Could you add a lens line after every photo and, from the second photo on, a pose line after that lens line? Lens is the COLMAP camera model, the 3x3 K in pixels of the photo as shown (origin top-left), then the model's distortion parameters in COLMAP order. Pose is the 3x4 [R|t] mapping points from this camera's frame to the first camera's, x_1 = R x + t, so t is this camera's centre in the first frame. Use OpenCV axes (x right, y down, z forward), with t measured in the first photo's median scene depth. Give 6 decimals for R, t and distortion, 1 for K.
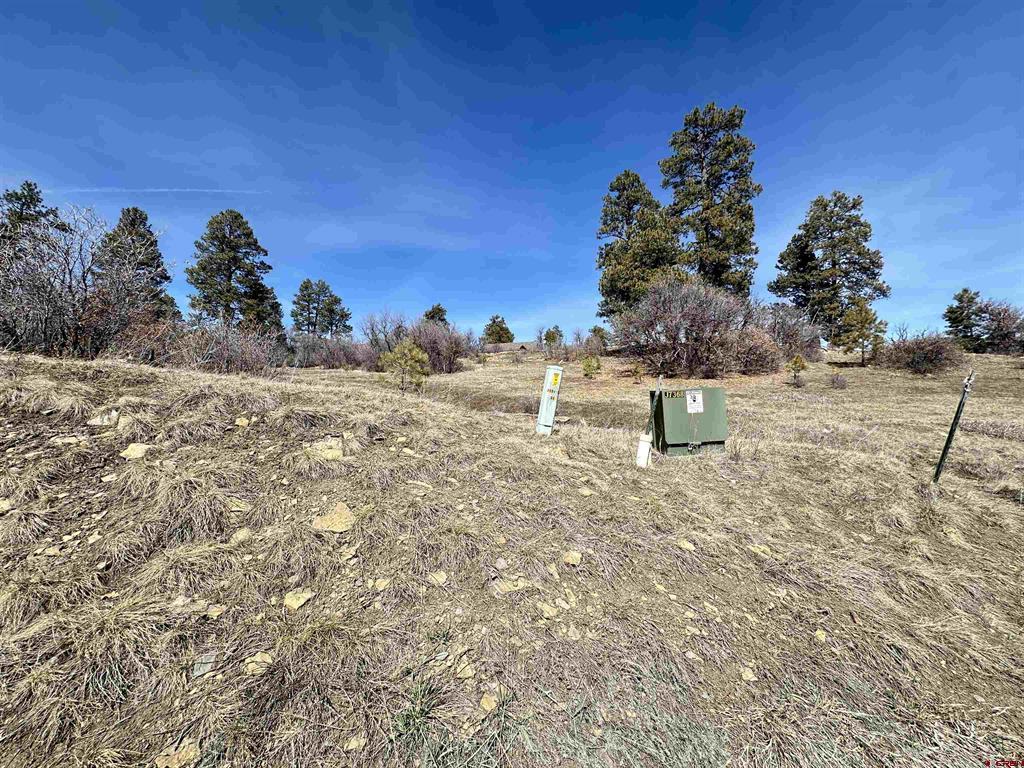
lens RADIAL K [[408.2, 0, 511.3], [0, 408.2, 385.7], [0, 0, 1]] dist [-0.001997, 0.000271]
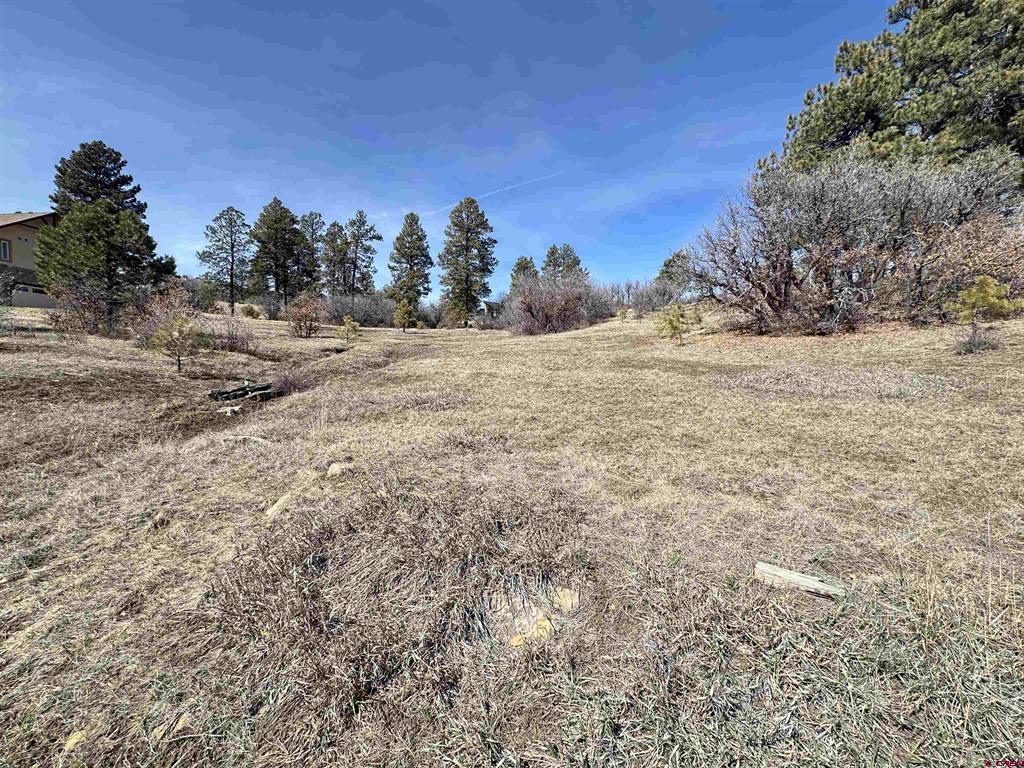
lens RADIAL K [[408.2, 0, 510.6], [0, 408.2, 378.4], [0, 0, 1]] dist [-0.001997, 0.000271]
pose [[0.778422, 0.044246, -0.626181, 0.182957], [0.011416, 0.996350, 0.084594, -0.003868], [0.627638, -0.072998, 0.775075, 0.112768]]
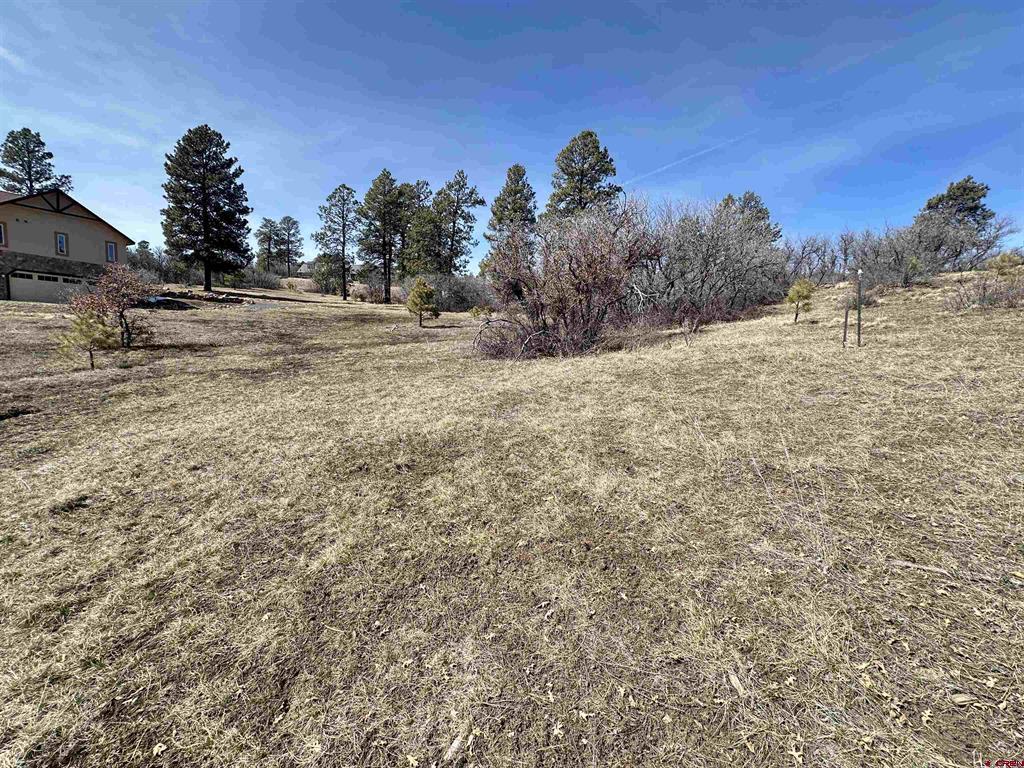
lens RADIAL K [[408.2, 0, 512.8], [0, 408.2, 379.5], [0, 0, 1]] dist [-0.001997, 0.000271]
pose [[0.469065, 0.122660, -0.874604, 0.059496], [-0.003185, 0.990537, 0.137211, -0.030059], [0.883158, -0.061576, 0.465017, 0.433228]]
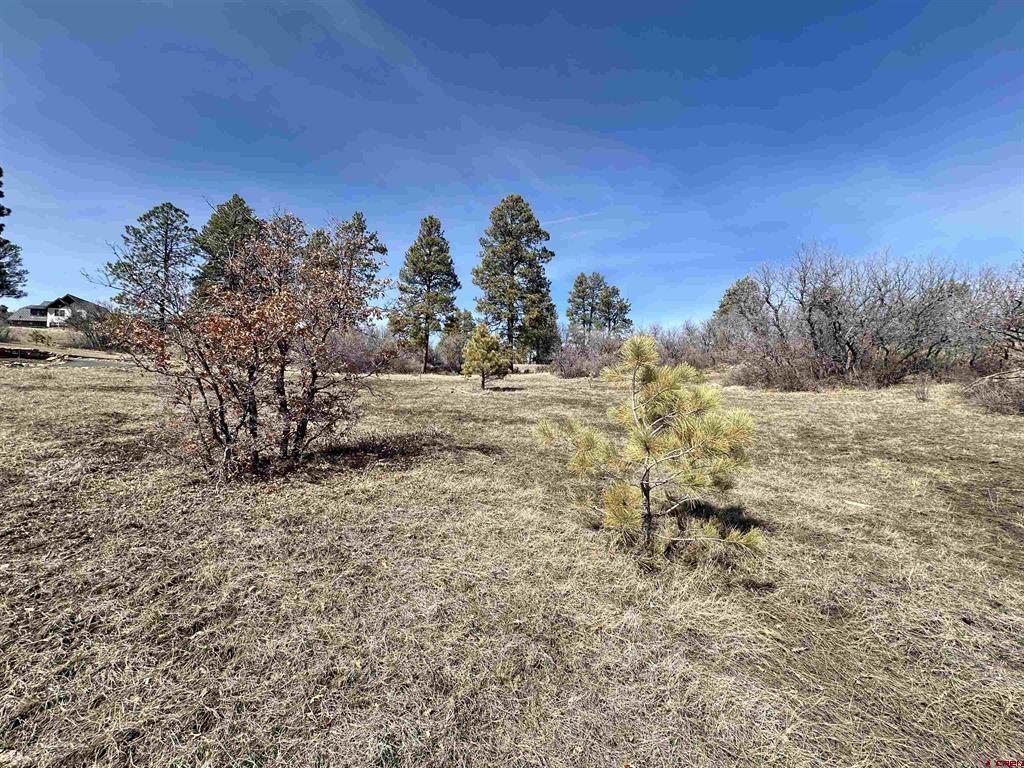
lens RADIAL K [[408.2, 0, 511.7], [0, 408.2, 377.6], [0, 0, 1]] dist [-0.001997, 0.000271]
pose [[0.821923, -0.027239, -0.568946, -0.203432], [0.020691, 0.999624, -0.017967, -0.027645], [0.569222, 0.002996, 0.822178, 0.285586]]
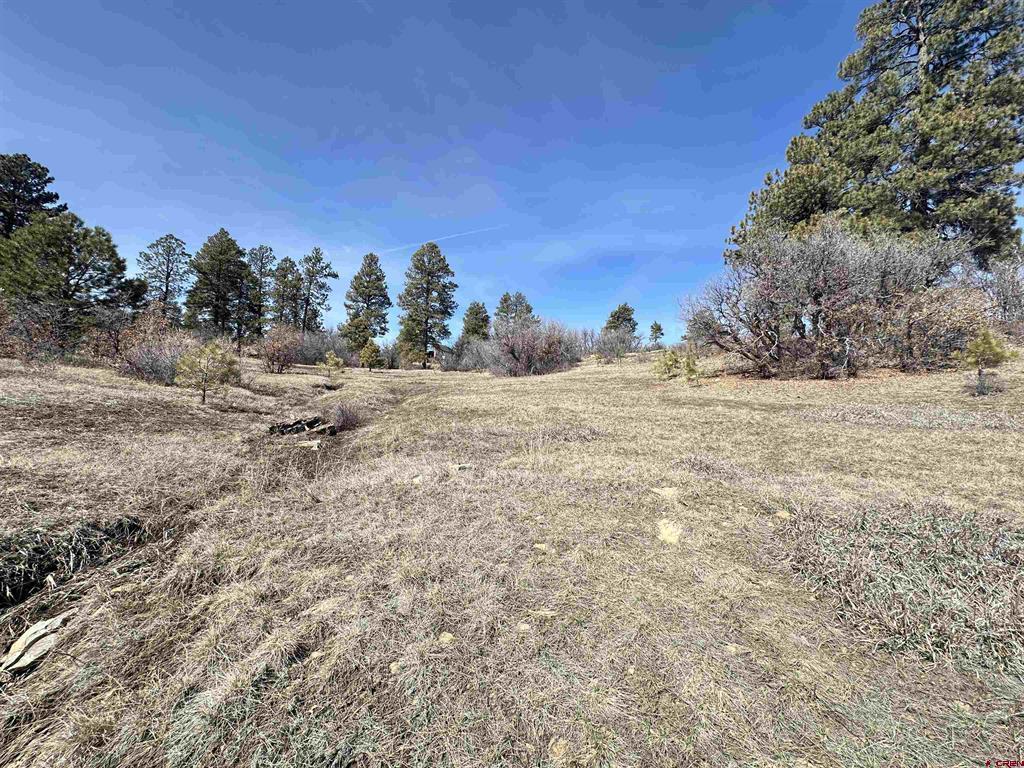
lens RADIAL K [[408.2, 0, 510.9], [0, 408.2, 378.5], [0, 0, 1]] dist [-0.001997, 0.000271]
pose [[0.859981, -0.005038, -0.510301, 0.140743], [-0.007576, 0.999715, -0.022637, -0.000348], [0.510269, 0.023333, 0.859698, 0.085423]]
